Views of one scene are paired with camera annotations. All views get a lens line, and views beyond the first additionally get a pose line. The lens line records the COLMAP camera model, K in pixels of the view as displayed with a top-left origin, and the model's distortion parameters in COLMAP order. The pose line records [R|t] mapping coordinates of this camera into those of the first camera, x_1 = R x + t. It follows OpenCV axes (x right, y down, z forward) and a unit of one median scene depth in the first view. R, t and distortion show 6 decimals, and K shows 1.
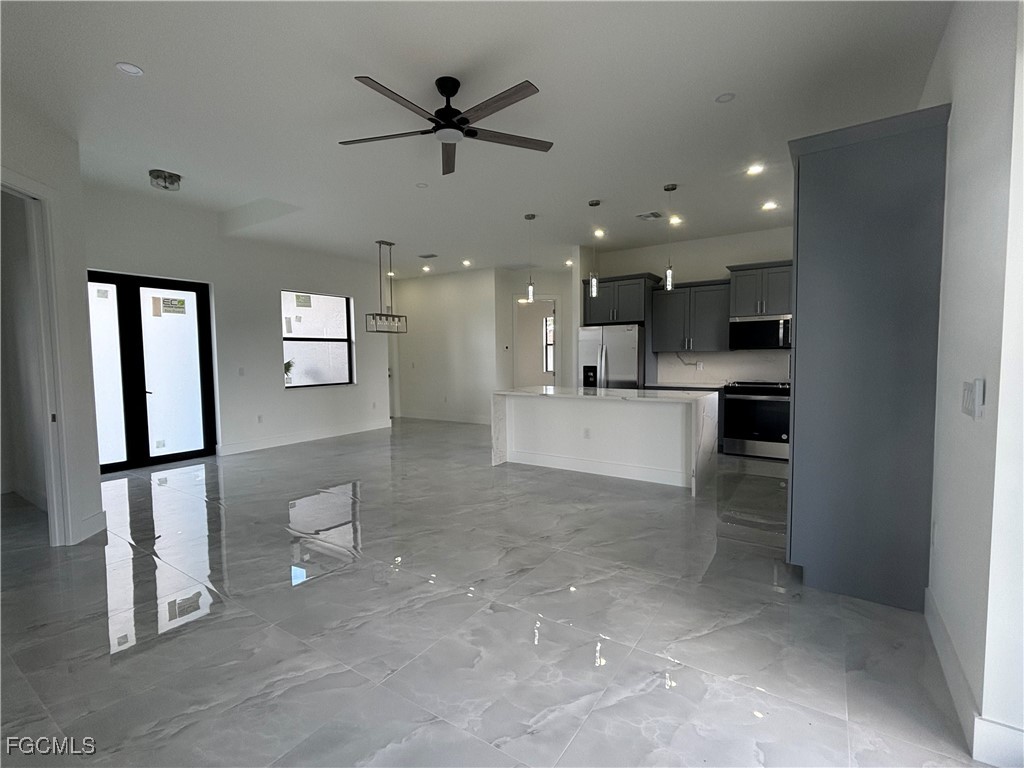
lens RADIAL K [[466.2, 0, 512.0], [0, 466.2, 384.0], [0, 0, 1]] dist [0.000594, 0.000044]
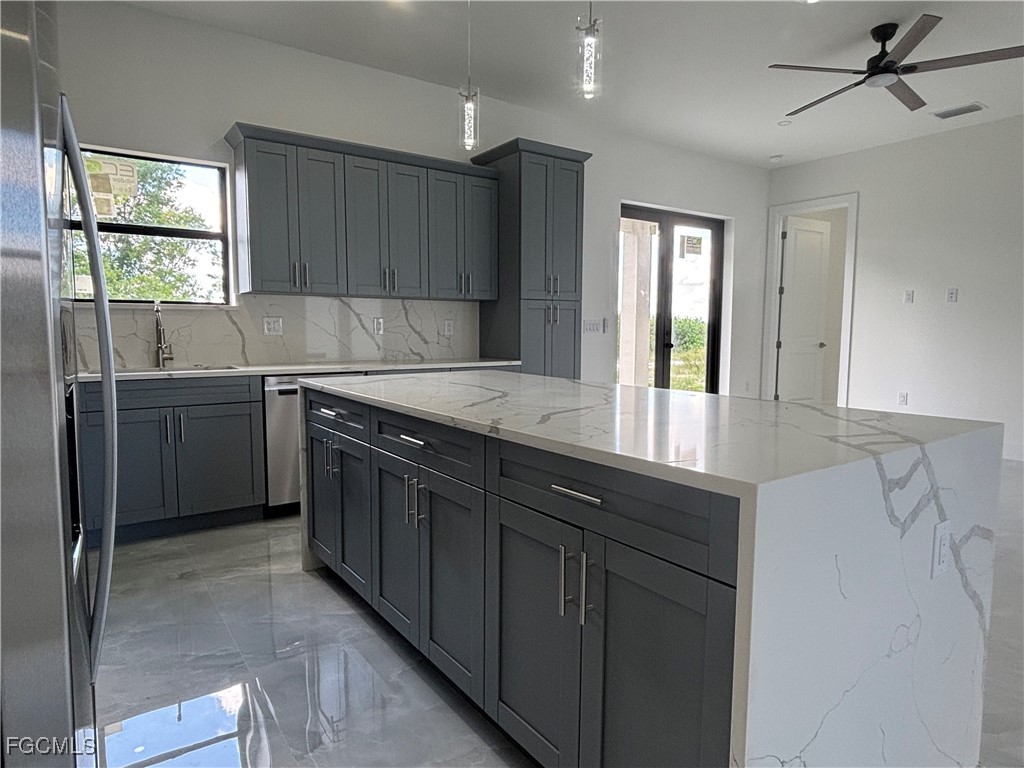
lens RADIAL K [[620.4, 0, 512.0], [0, 620.4, 384.0], [0, 0, 1]] dist [0.003966, -0.000749]
pose [[-0.935158, -0.020656, 0.353628, 0.062507], [0.031769, 0.989385, 0.141804, -0.046079], [-0.352803, 0.143844, -0.924575, 1.278076]]
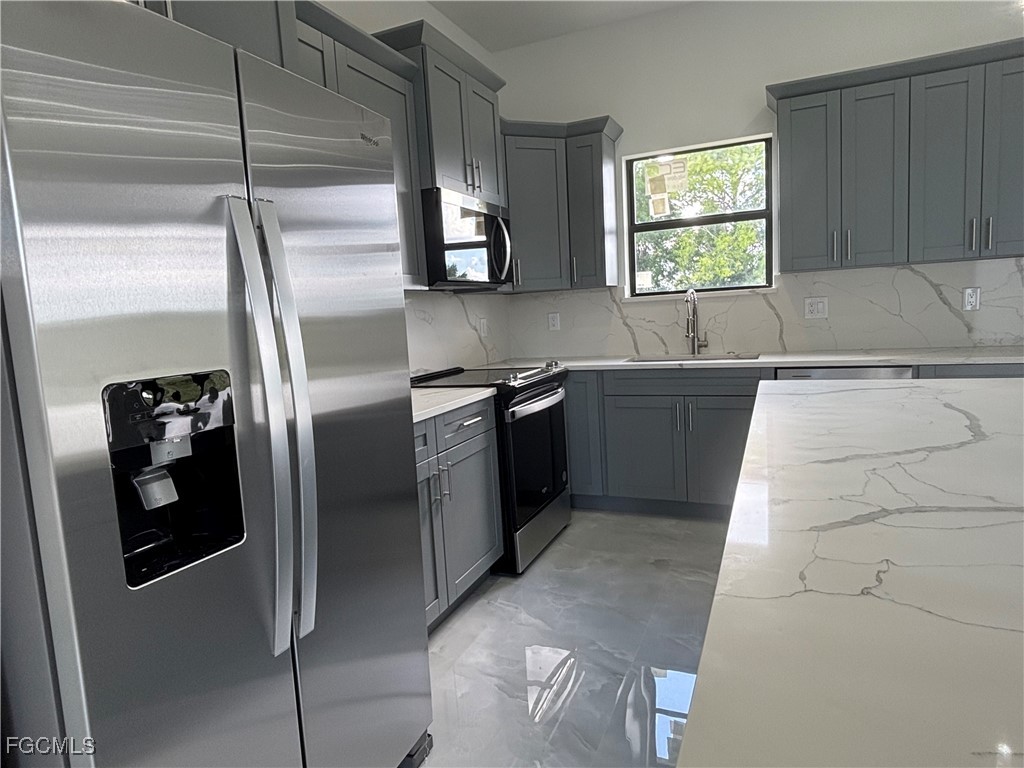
lens RADIAL K [[613.1, 0, 494.6], [0, 613.1, 389.2], [0, 0, 1]] dist [-0.023218, -0.000485]
pose [[-0.168093, -0.099067, 0.980781, 0.020788], [0.121974, 0.985201, 0.120418, -0.051540], [-0.978196, 0.139871, -0.153522, 1.126579]]
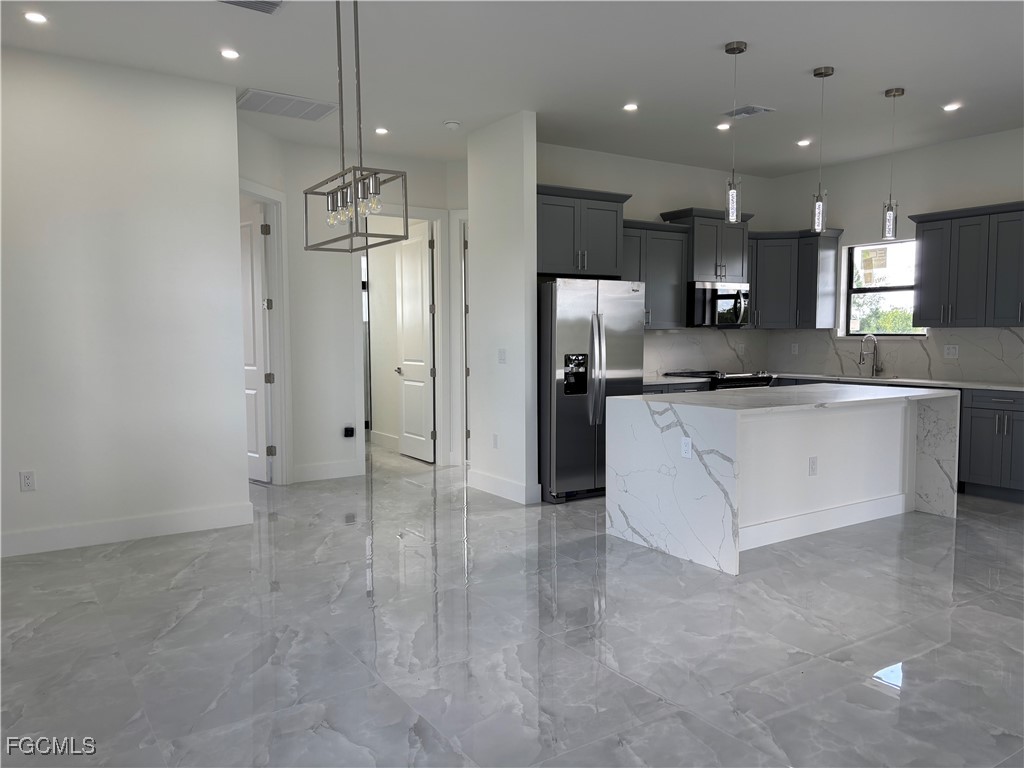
lens RADIAL K [[775.0, 0, 512.0], [0, 775.0, 384.0], [0, 0, 1]] dist [0.081984, -0.102399]
pose [[0.373522, -0.049890, 0.926279, -0.791266], [0.053949, 0.998031, 0.032000, -0.043621], [-0.926051, 0.038019, 0.375478, 0.879267]]
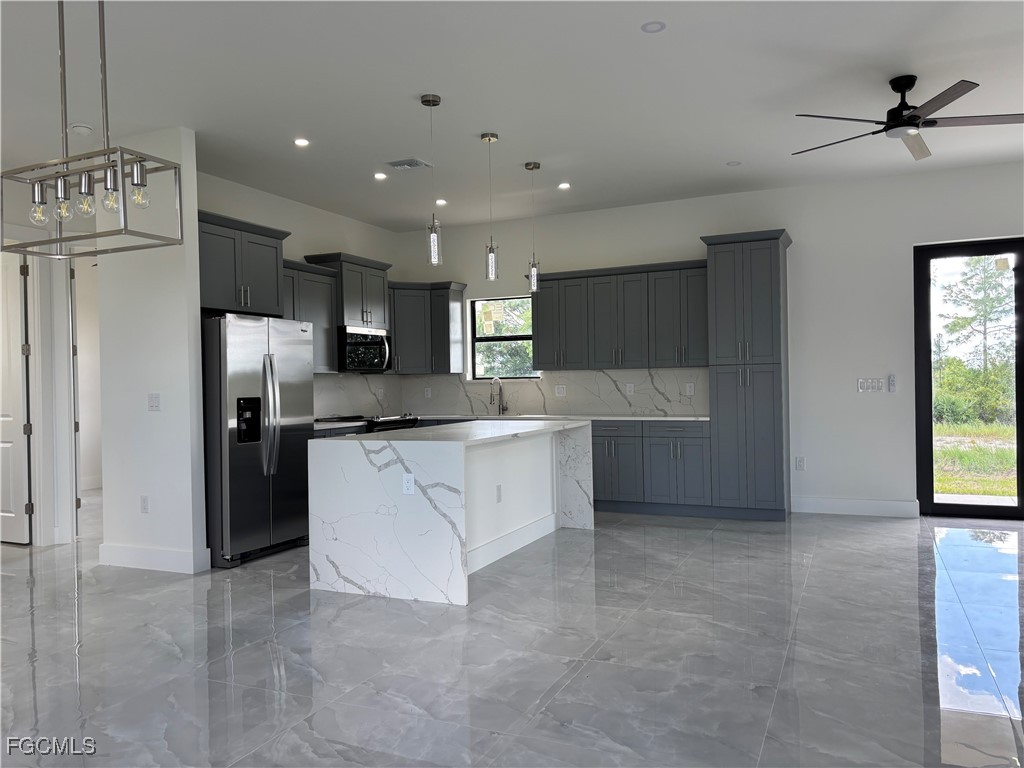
lens RADIAL K [[775.0, 0, 512.0], [0, 775.0, 384.0], [0, 0, 1]] dist [0.081984, -0.102399]
pose [[-0.177166, 0.016081, 0.984050, -0.786266], [0.079629, 0.996823, -0.001953, -0.035218], [-0.980954, 0.078013, -0.177884, 1.041352]]
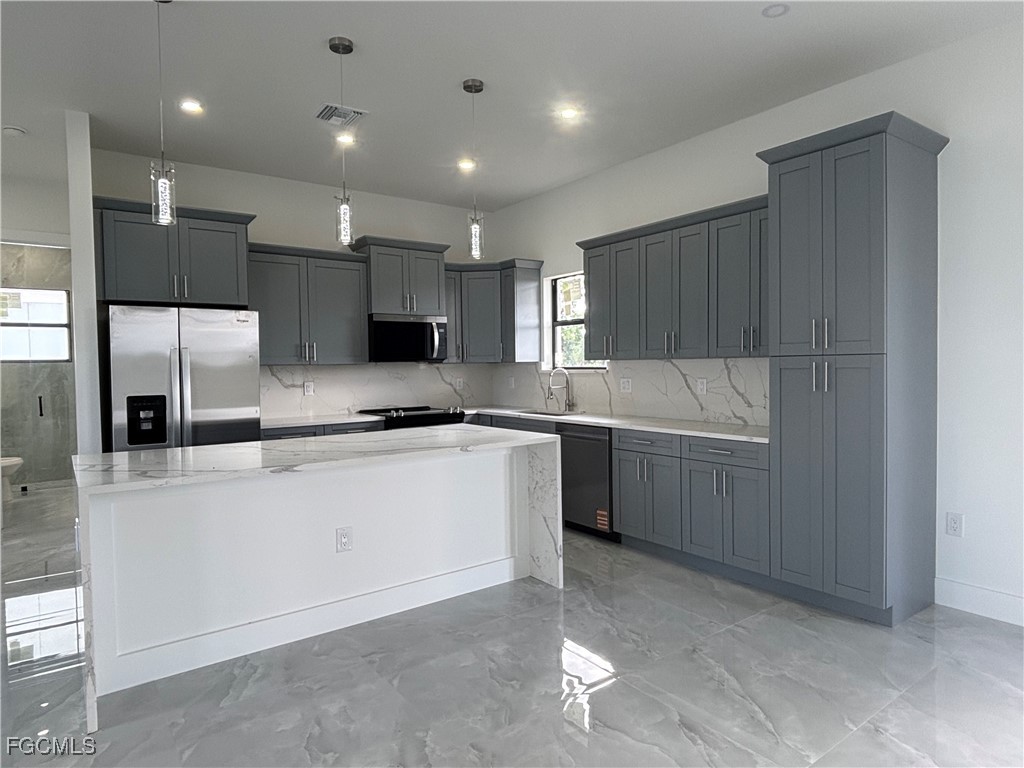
lens RADIAL K [[608.9, 0, 512.0], [0, 608.9, 384.0], [0, 0, 1]] dist [-0.002242, -0.001419]
pose [[0.328543, -0.021989, 0.944233, -0.307007], [0.066820, 0.997765, -0.000014, -0.031747], [-0.942122, 0.063098, 0.329278, 0.575384]]
